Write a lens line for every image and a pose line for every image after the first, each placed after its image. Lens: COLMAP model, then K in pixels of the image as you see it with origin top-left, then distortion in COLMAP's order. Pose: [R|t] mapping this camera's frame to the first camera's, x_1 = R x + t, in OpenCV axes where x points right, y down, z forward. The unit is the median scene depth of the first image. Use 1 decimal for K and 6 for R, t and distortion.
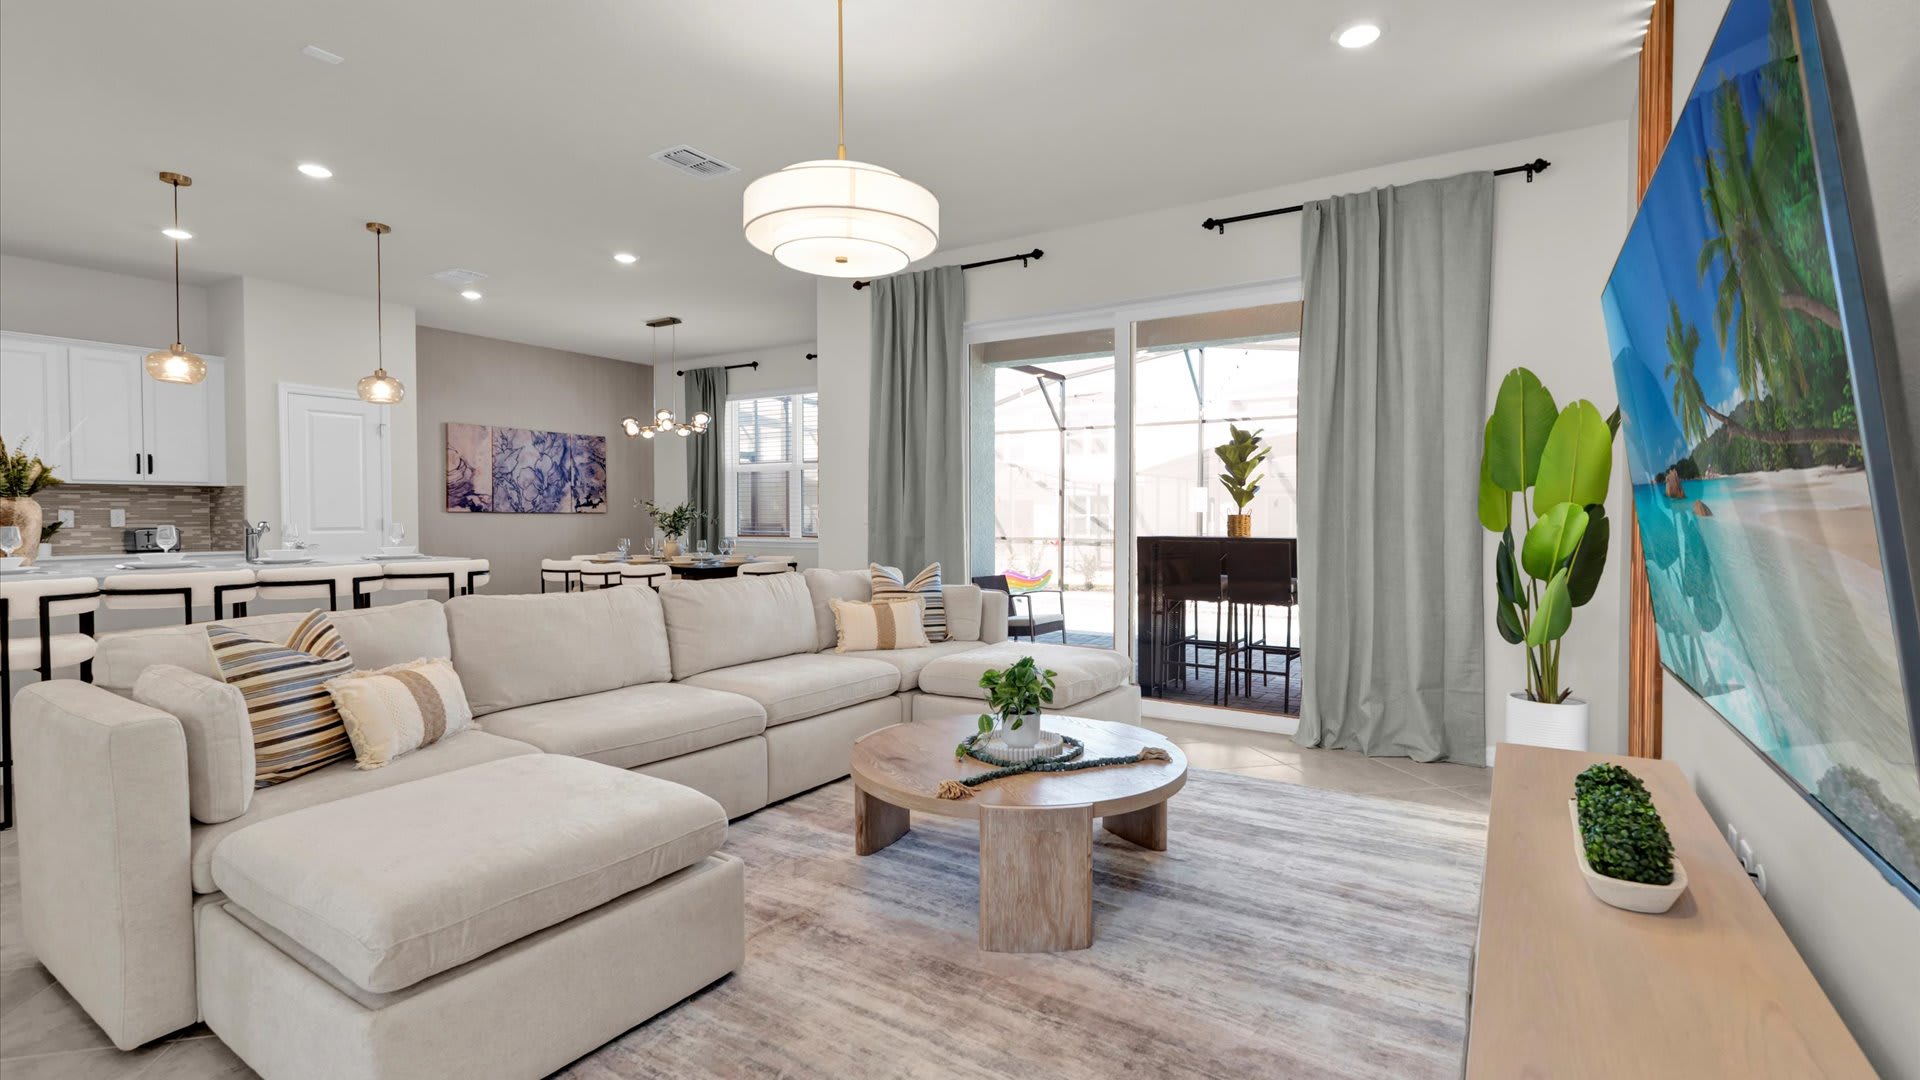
lens RADIAL K [[865.4, 0, 960.0], [0, 865.4, 540.0], [0, 0, 1]] dist [-0.002039, -0.000333]
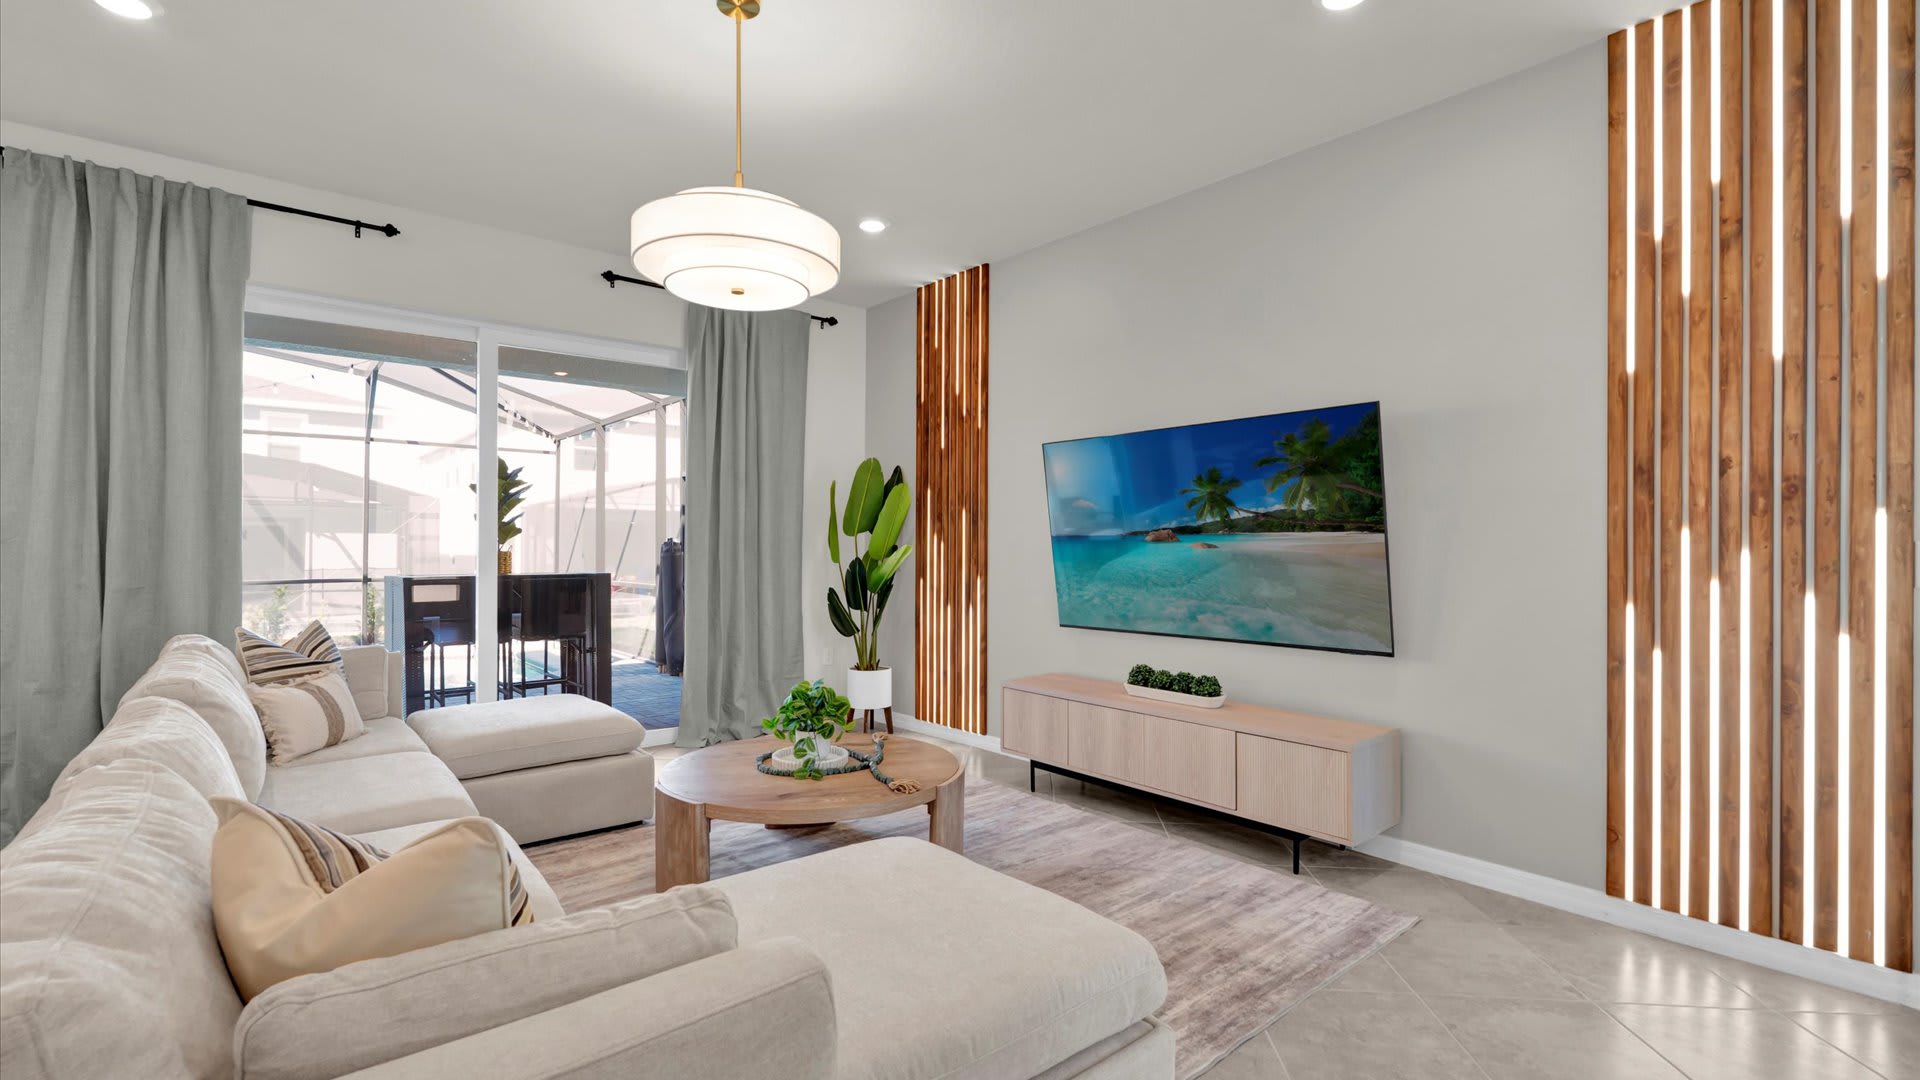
lens RADIAL K [[865.4, 0, 960.0], [0, 865.4, 540.0], [0, 0, 1]] dist [-0.002039, -0.000333]
pose [[0.277464, 0.009280, 0.960691, -0.581696], [0.027109, 0.999480, -0.017484, -0.014416], [-0.960354, 0.030895, 0.277068, 0.297240]]
